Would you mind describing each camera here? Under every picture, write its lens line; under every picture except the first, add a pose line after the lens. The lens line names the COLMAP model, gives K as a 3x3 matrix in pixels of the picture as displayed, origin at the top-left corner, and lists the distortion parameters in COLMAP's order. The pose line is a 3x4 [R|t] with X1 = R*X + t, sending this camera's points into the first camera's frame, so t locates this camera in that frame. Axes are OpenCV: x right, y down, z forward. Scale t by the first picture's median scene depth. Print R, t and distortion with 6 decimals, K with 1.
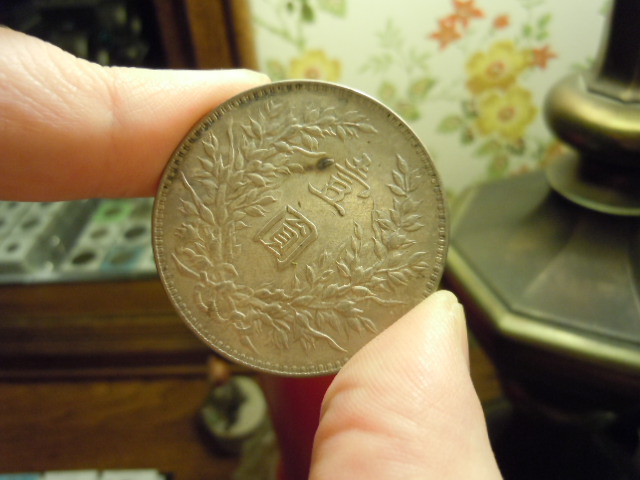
lens RADIAL K [[534.7, 0, 317.1], [0, 534.7, 240.4], [0, 0, 1]] dist [-0.011293, -0.017890]
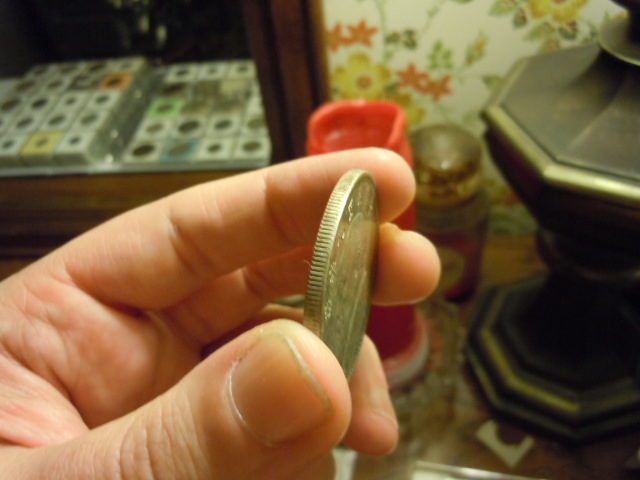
lens RADIAL K [[531.6, 0, 317.8], [0, 531.6, 239.5], [0, 0, 1]] dist [0.019603, -0.085223]
pose [[0.997953, 0.019293, -0.060977, -0.033638], [-0.010085, 0.988958, 0.147853, 0.082113], [0.063156, -0.146935, 0.987128, -0.082435]]
